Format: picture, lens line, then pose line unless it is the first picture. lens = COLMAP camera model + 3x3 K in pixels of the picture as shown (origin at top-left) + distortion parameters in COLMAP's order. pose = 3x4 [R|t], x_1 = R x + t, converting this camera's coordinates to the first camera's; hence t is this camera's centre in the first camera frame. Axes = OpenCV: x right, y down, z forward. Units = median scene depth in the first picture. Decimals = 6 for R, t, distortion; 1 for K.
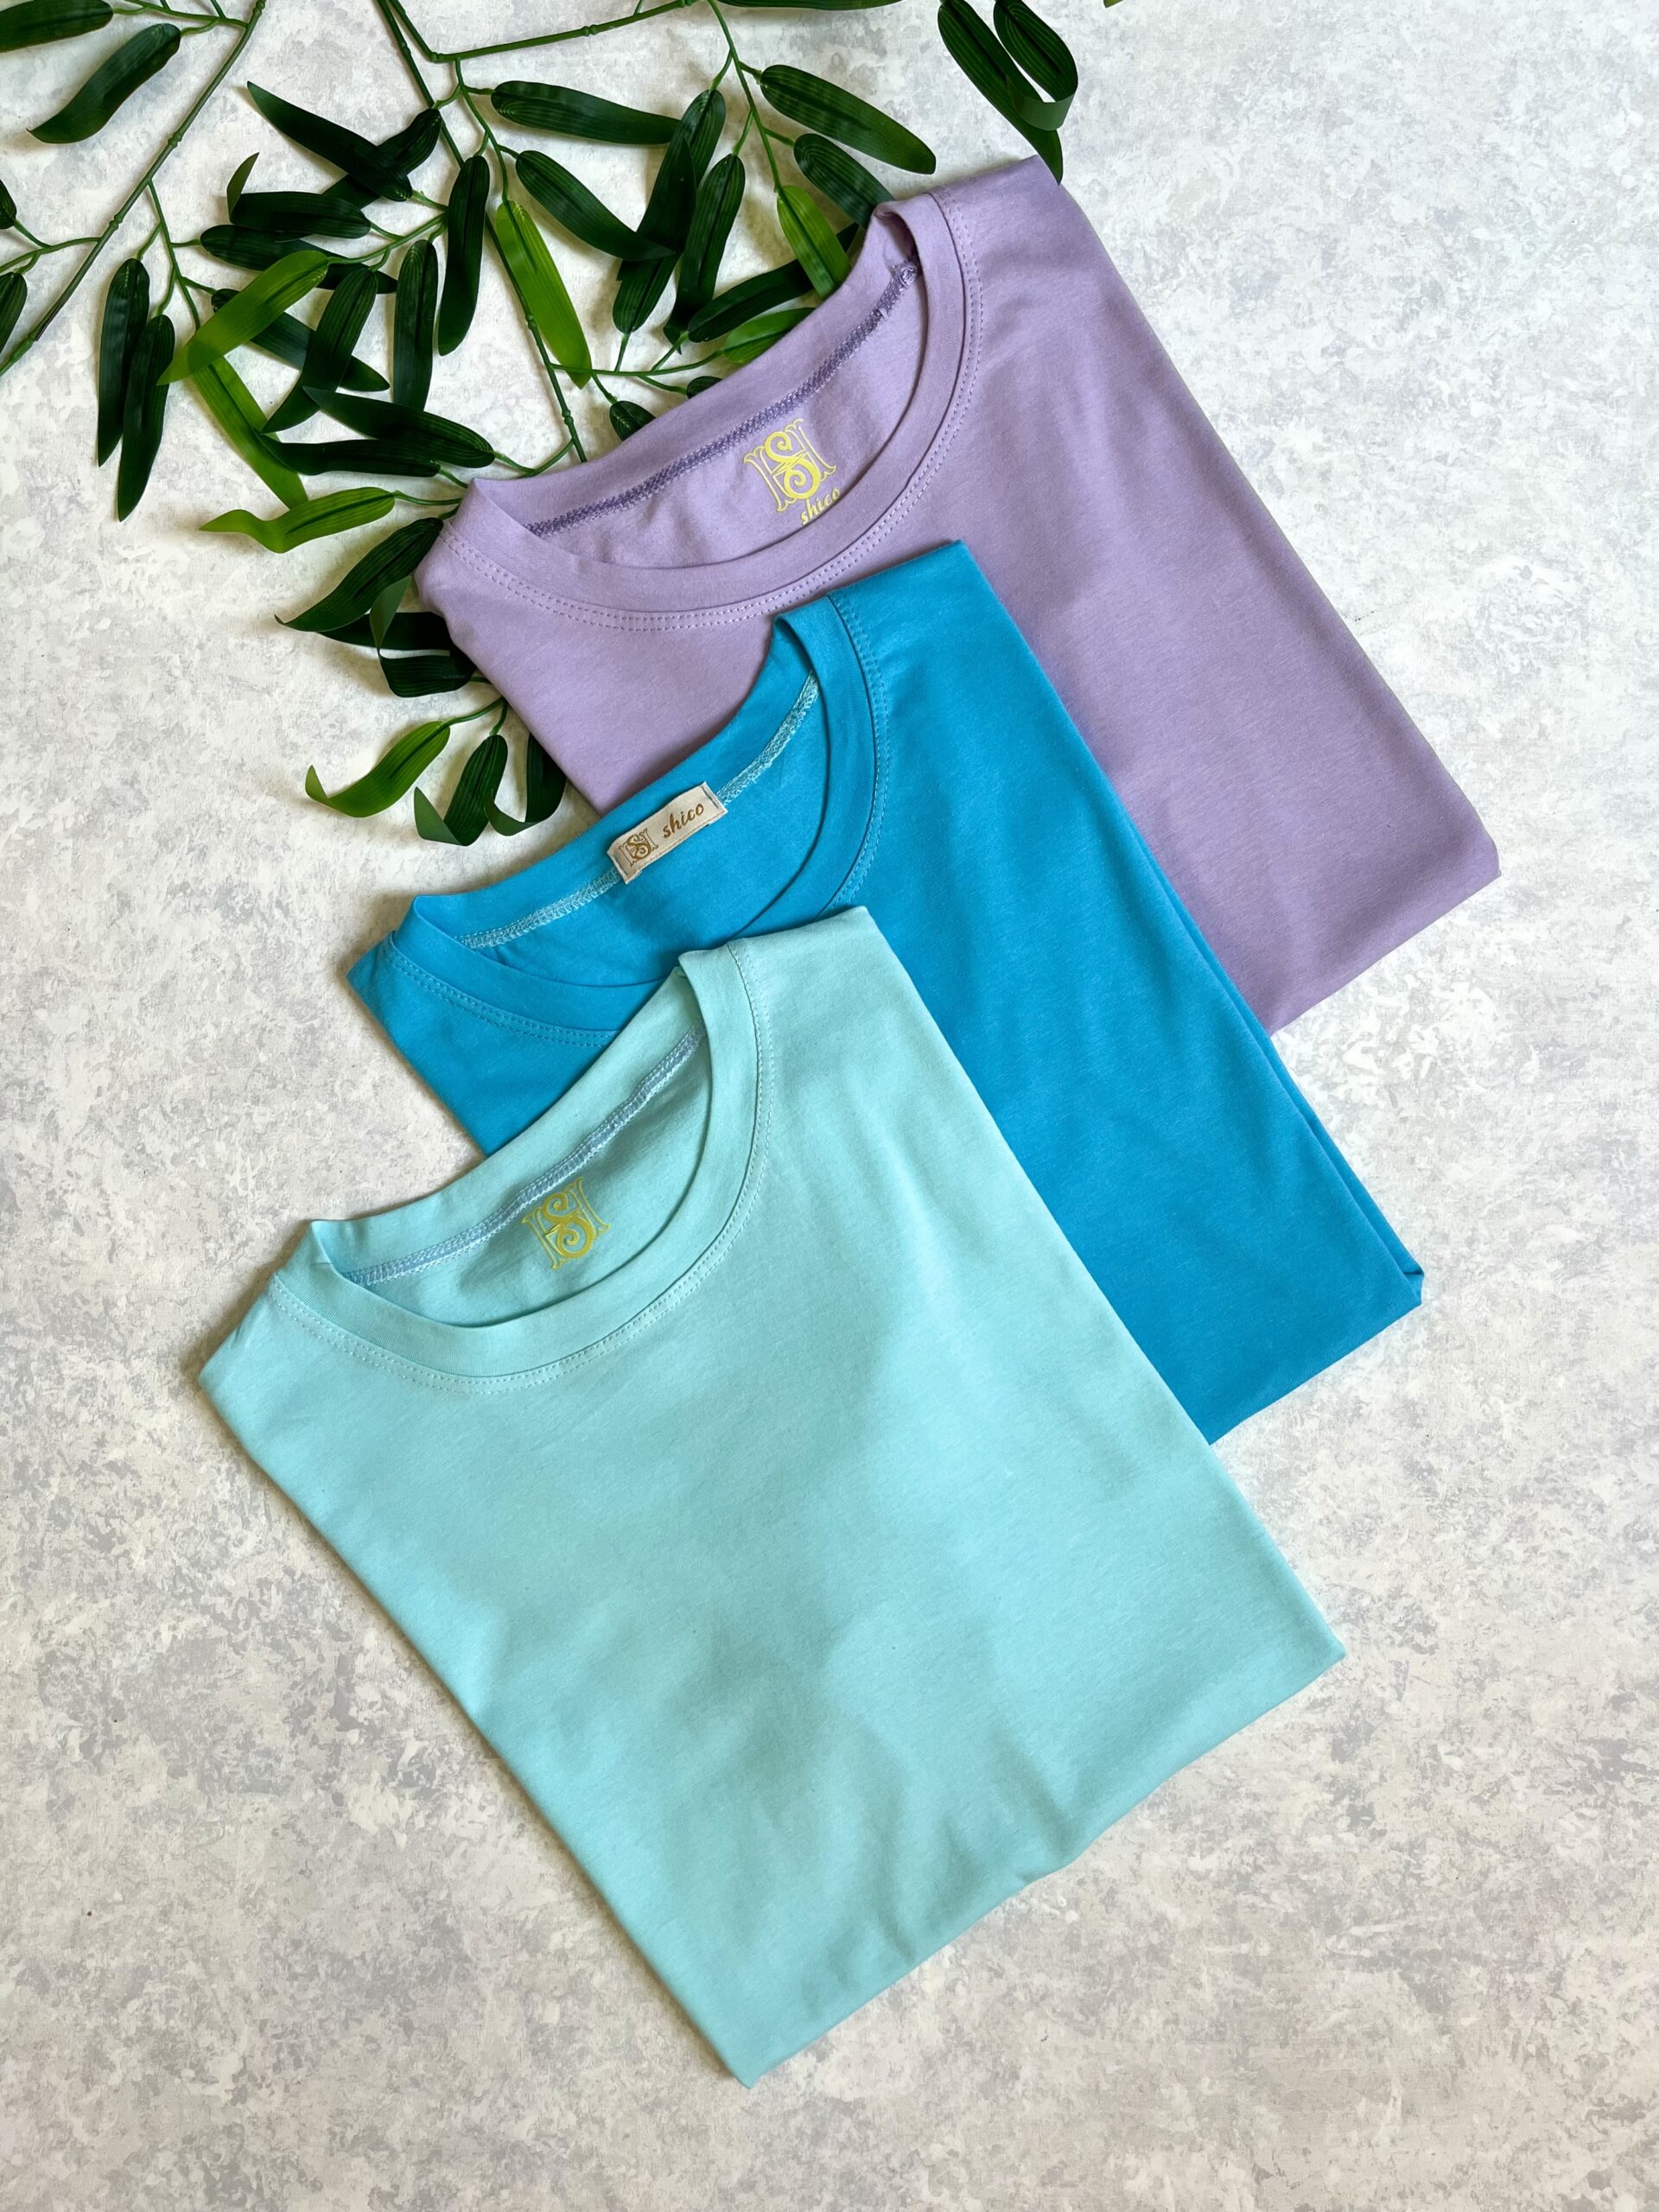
lens RADIAL K [[1679.8, 0, 829.5], [0, 1679.8, 1106.0], [0, 0, 1]] dist [0.058108, -0.078596]
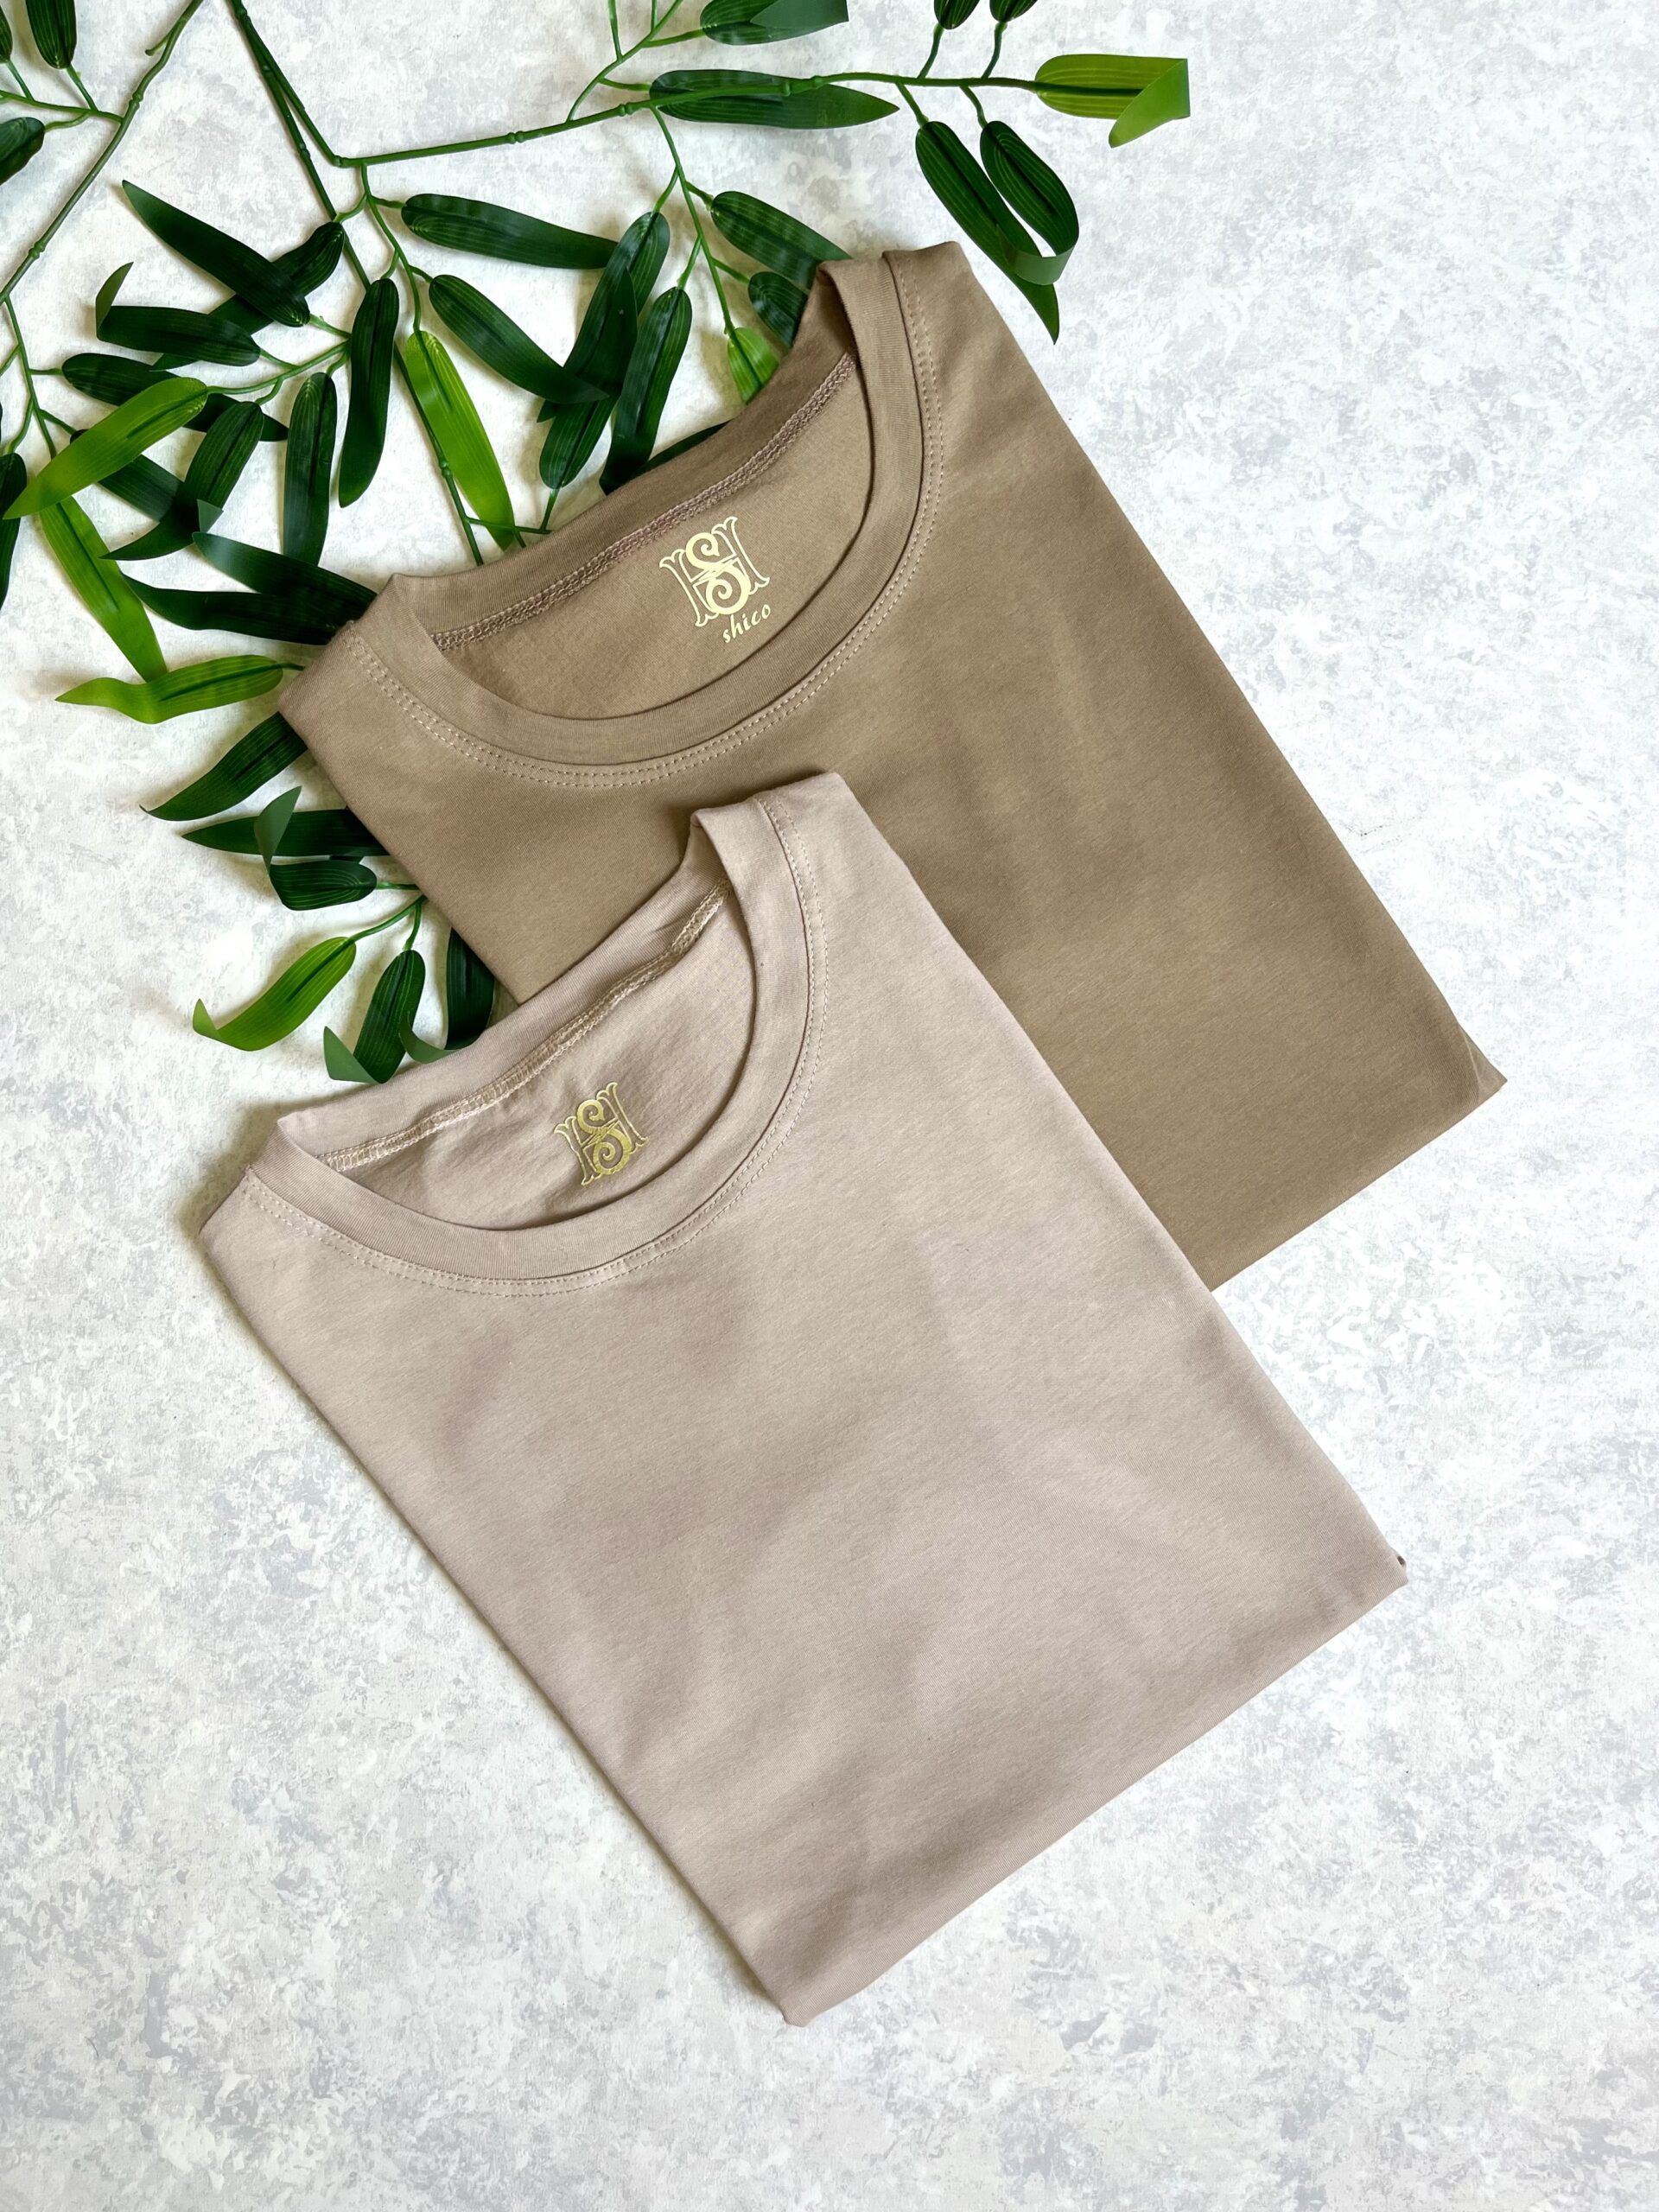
lens RADIAL K [[1679.8, 0, 829.5], [0, 1679.8, 1106.0], [0, 0, 1]] dist [0.058108, -0.078596]
pose [[0.998084, 0.045125, 0.042326, 0.003617], [-0.038549, 0.988674, -0.145043, -0.006949], [-0.048392, 0.143134, 0.988520, 0.106674]]
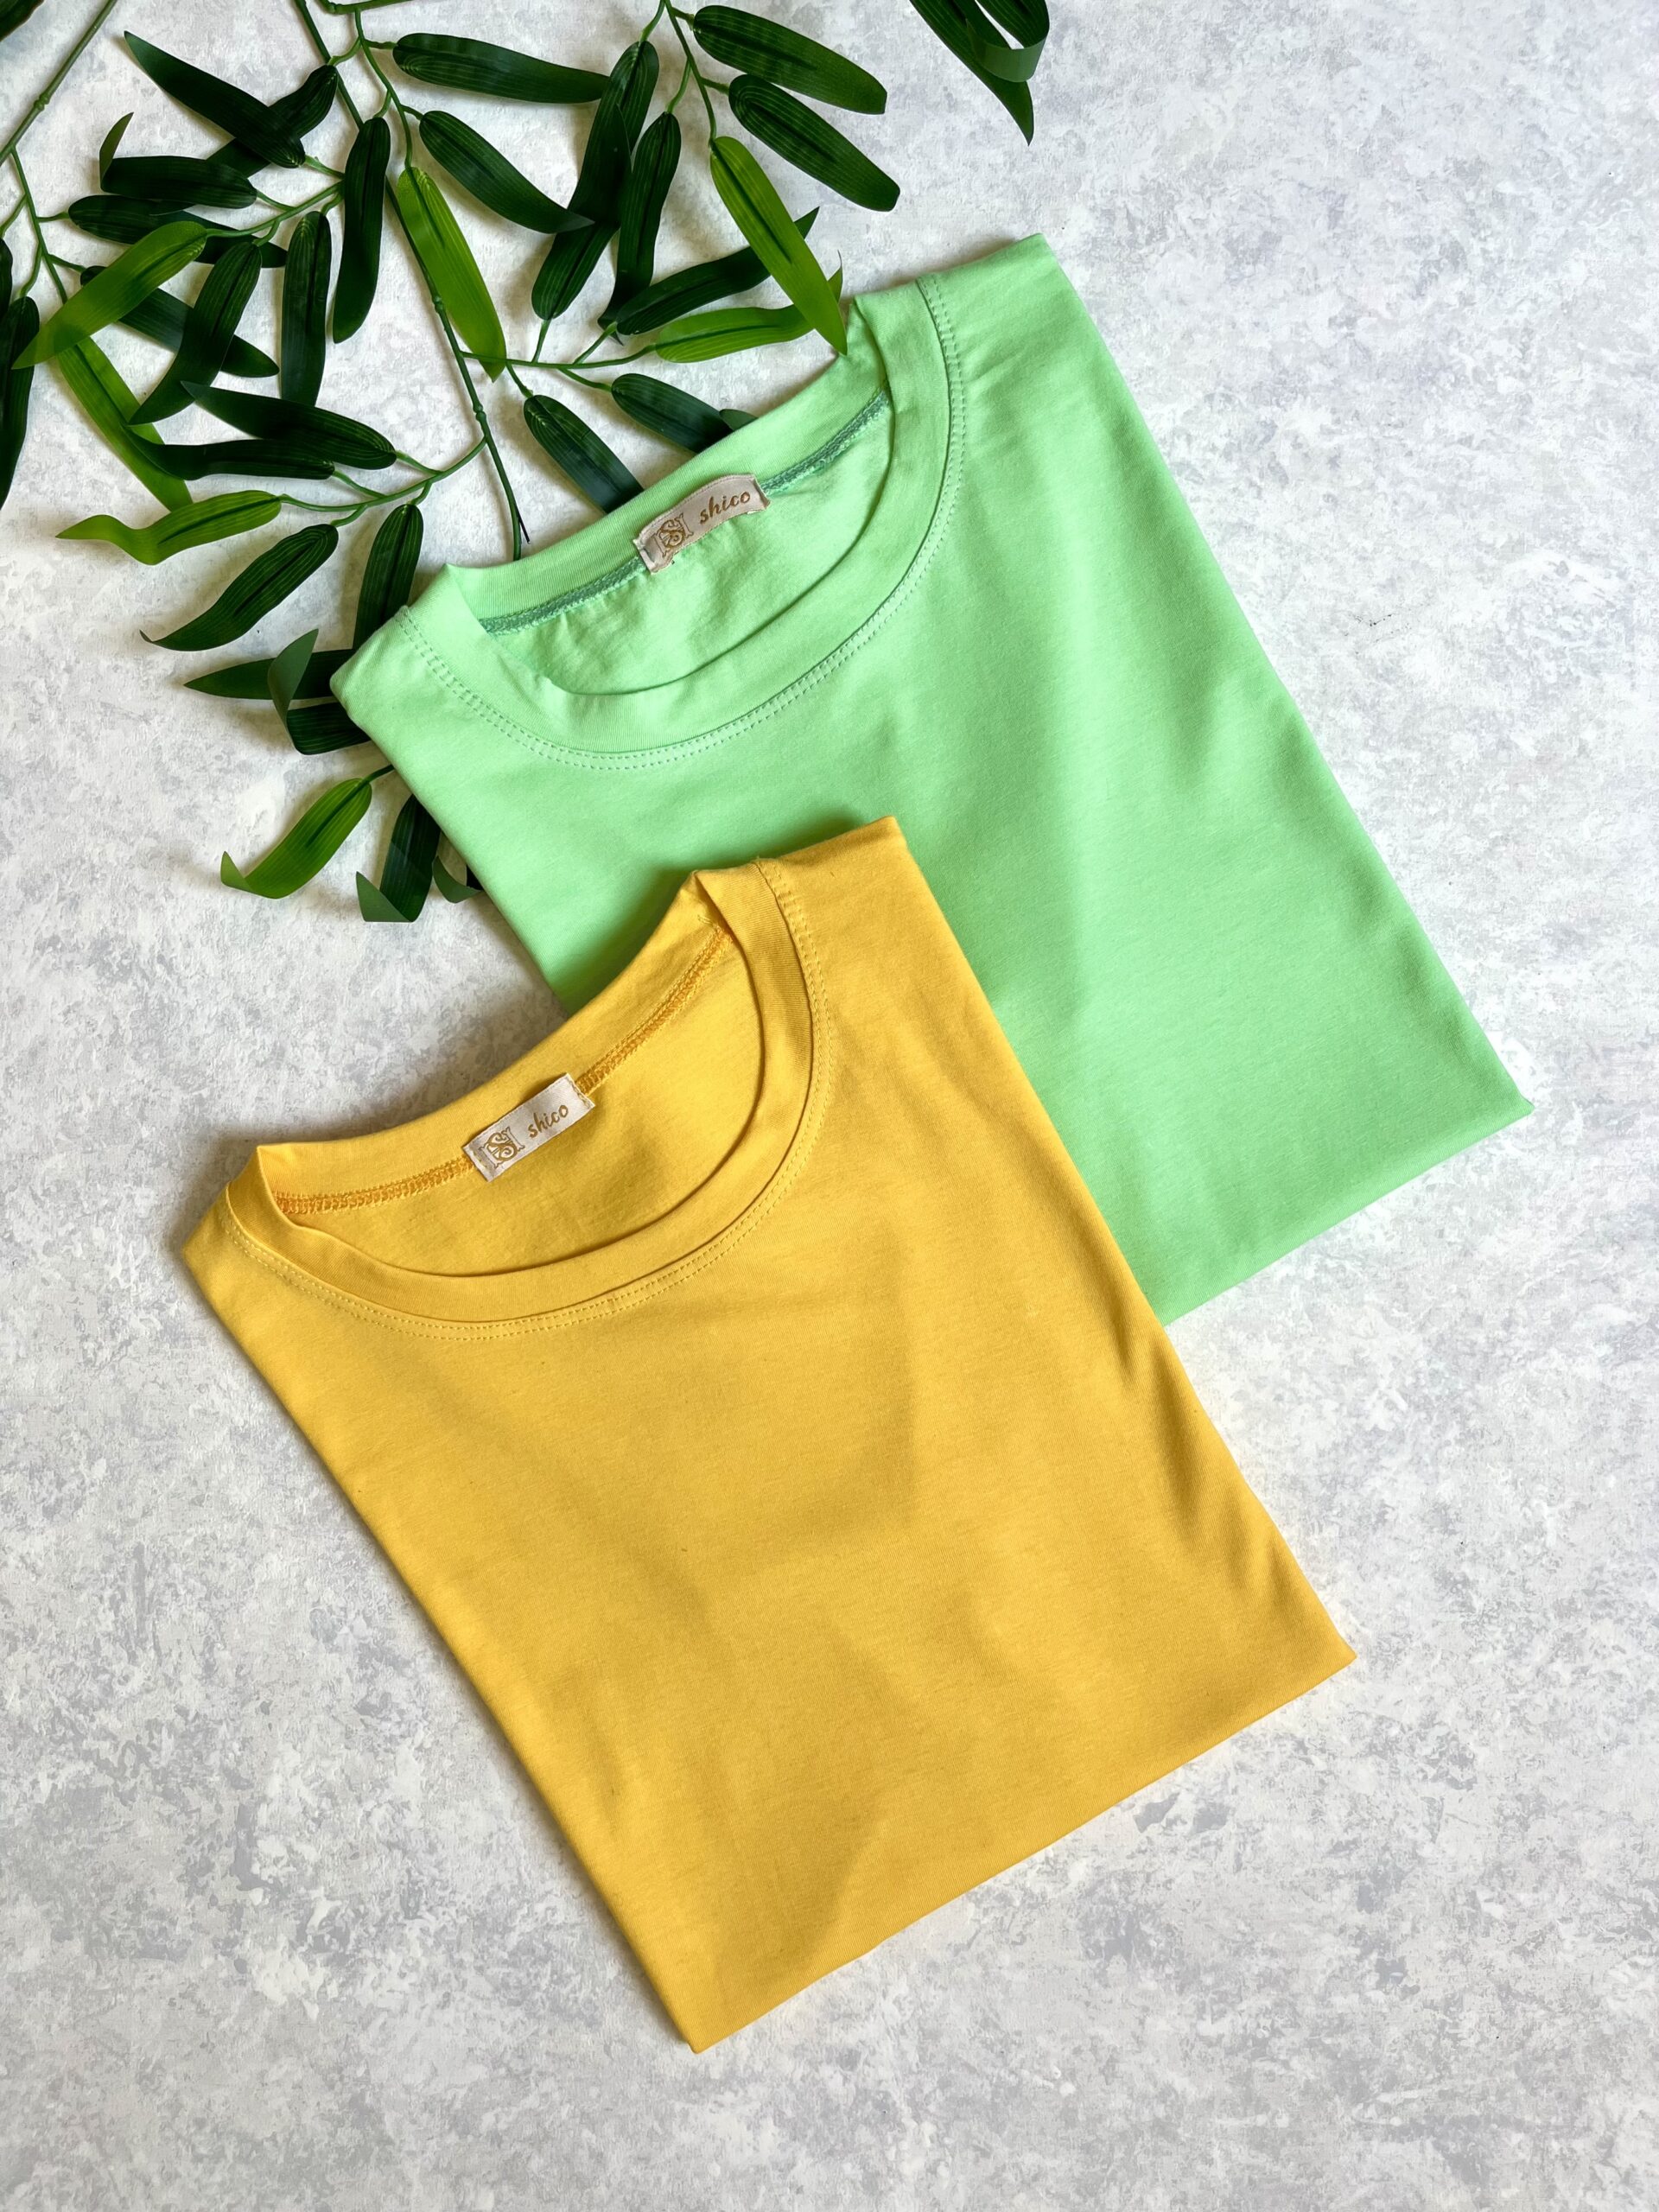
lens RADIAL K [[1825.0, 0, 803.4], [0, 1825.0, 1115.8], [0, 0, 1]] dist [0.100551, -0.164058]
pose [[0.999883, -0.011284, 0.010297, 0.000507], [0.011632, 0.999339, -0.034437, -0.000032], [-0.009902, 0.034553, 0.999354, 0.028069]]
